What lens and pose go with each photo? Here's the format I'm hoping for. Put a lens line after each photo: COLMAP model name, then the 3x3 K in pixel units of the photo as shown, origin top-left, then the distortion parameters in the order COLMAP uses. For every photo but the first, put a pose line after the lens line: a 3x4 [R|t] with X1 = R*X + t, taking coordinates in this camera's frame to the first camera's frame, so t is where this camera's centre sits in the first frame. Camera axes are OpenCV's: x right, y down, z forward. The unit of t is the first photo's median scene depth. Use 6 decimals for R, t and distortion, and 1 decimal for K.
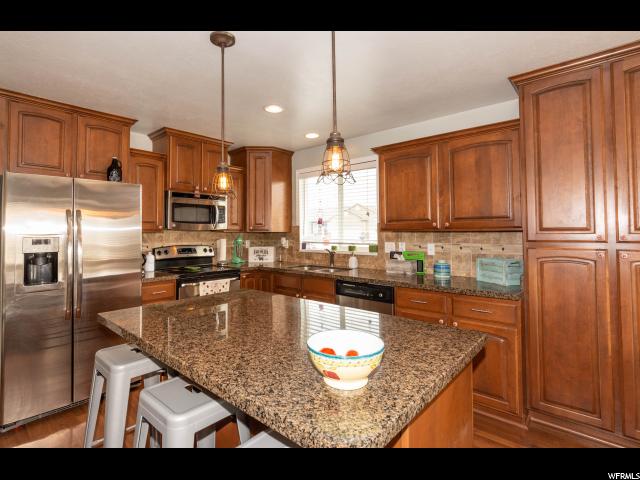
lens RADIAL K [[325.7, 0, 296.6], [0, 325.7, 225.9], [0, 0, 1]] dist [-0.000883, -0.000243]
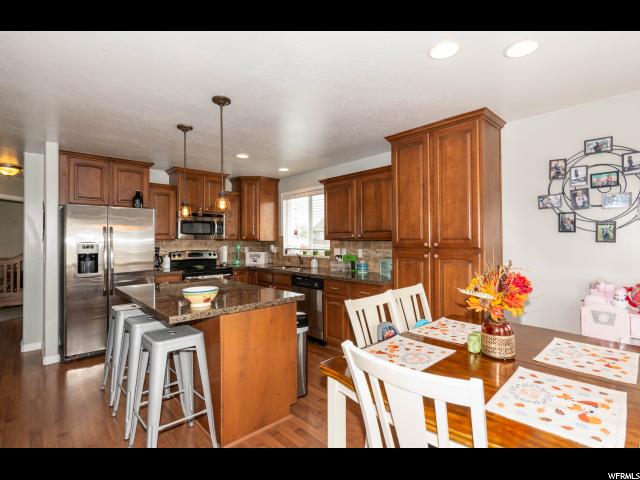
lens RADIAL K [[311.4, 0, 320.0], [0, 311.4, 240.0], [0, 0, 1]] dist [0.001236, 0.000100]
pose [[0.997711, 0.000228, -0.067623, 0.310079], [0.000928, 0.999854, 0.017052, -0.007054], [0.067617, -0.017076, 0.997565, -0.307399]]
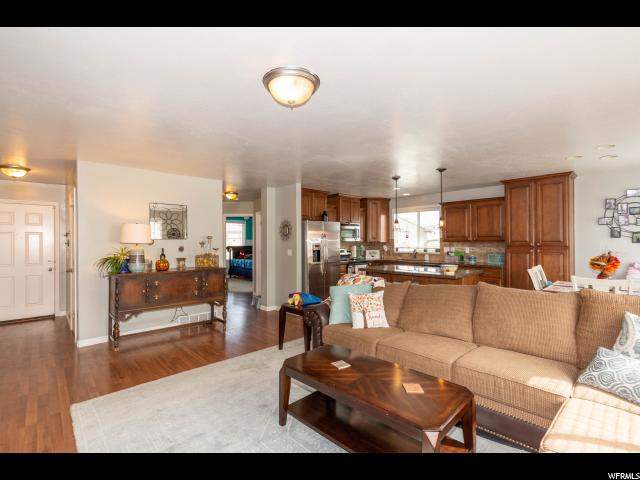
lens RADIAL K [[303.9, 0, 320.0], [0, 303.9, 240.0], [0, 0, 1]] dist [0.003268, 0.000463]
pose [[0.998576, -0.000542, -0.053345, -0.415273], [0.001250, 0.999912, 0.013235, -0.021765], [0.053334, -0.013282, 0.998488, -0.972445]]
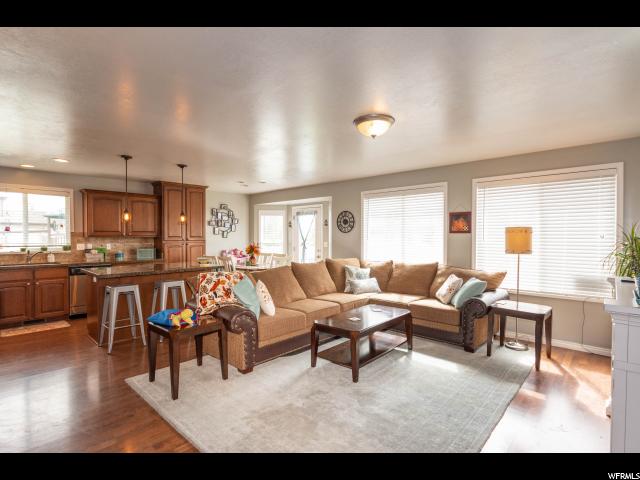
lens RADIAL K [[325.2, 0, 320.0], [0, 325.2, 240.0], [0, 0, 1]] dist [-0.004208, -0.001085]
pose [[-0.008951, -0.007777, 0.999930, -1.415640], [-0.018941, 0.999792, 0.007607, -0.004485], [-0.999781, -0.018871, -0.009097, -0.214201]]
